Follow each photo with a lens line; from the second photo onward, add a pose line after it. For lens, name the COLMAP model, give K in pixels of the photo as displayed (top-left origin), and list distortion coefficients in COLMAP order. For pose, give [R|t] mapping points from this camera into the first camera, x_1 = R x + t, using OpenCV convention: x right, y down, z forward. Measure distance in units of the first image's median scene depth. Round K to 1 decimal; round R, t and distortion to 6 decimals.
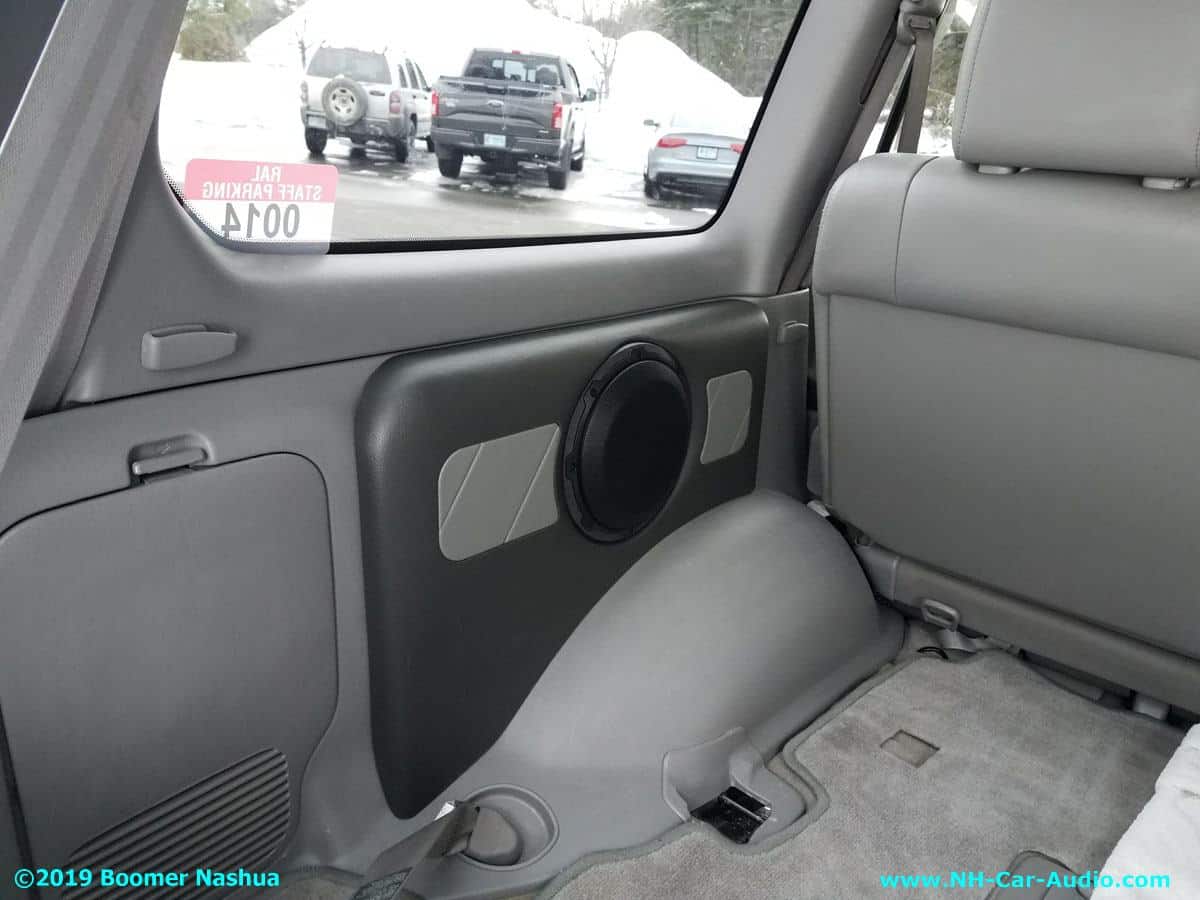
lens RADIAL K [[917.3, 0, 622.9], [0, 917.3, 478.1], [0, 0, 1]] dist [0.202297, -0.386401]
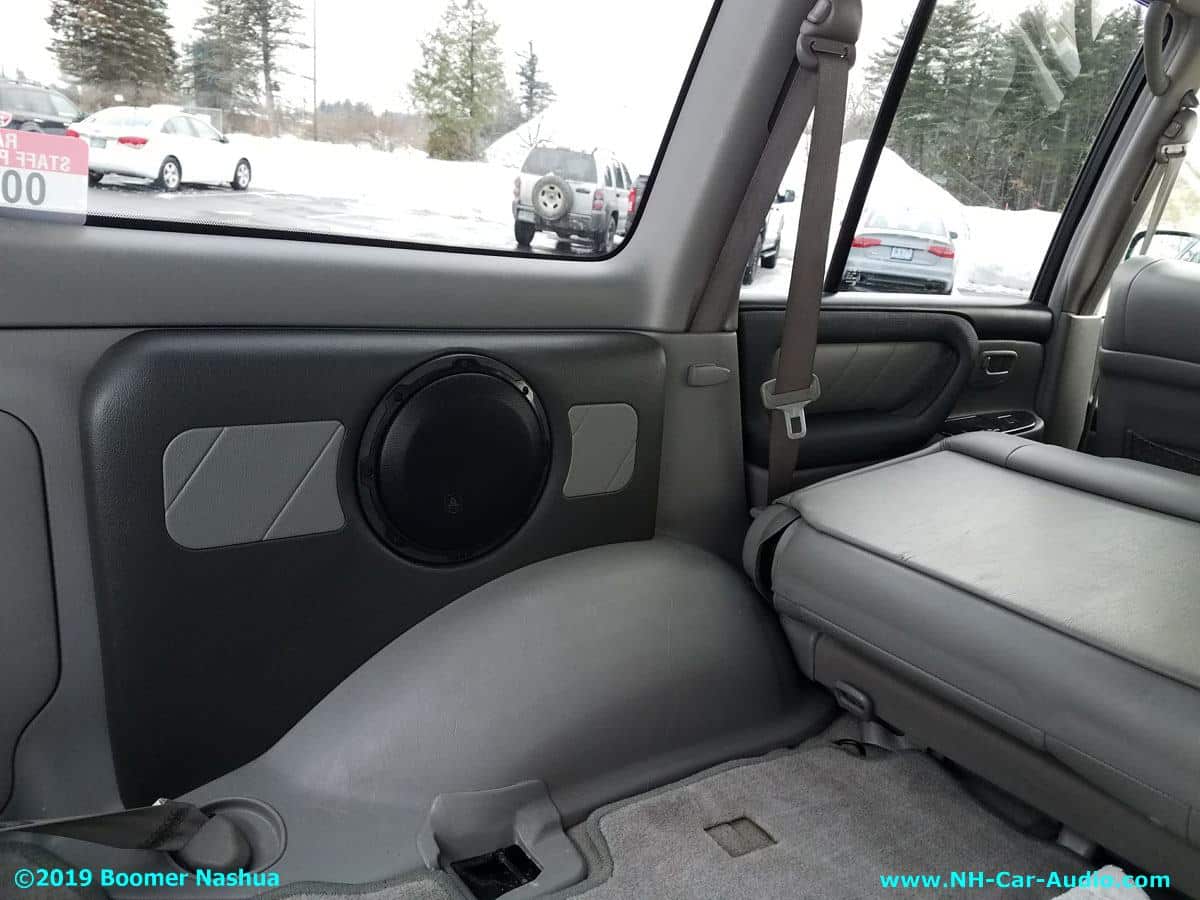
lens RADIAL K [[941.7, 0, 638.1], [0, 941.7, 484.5], [0, 0, 1]] dist [0.084314, -0.110117]
pose [[0.977642, 0.082932, -0.193234, 0.320228], [-0.101478, 0.990927, -0.088129, 0.046114], [0.184172, 0.105768, 0.977187, 0.074857]]
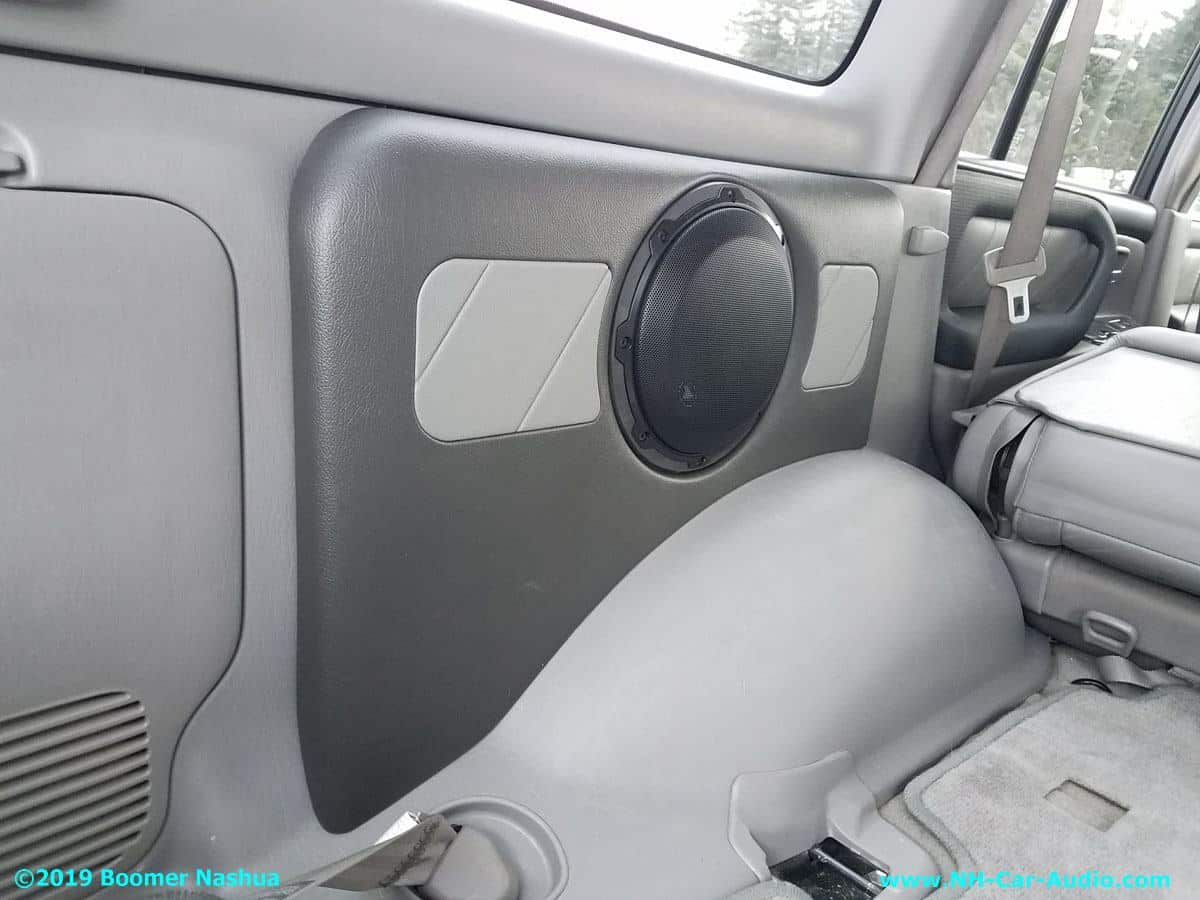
lens RADIAL K [[938.8, 0, 614.7], [0, 938.8, 470.5], [0, 0, 1]] dist [0.006281, -0.000616]
pose [[0.995747, 0.064301, -0.065977, -0.008514], [-0.068771, 0.995321, -0.067870, 0.103096], [0.061305, 0.072119, 0.995510, 0.246639]]
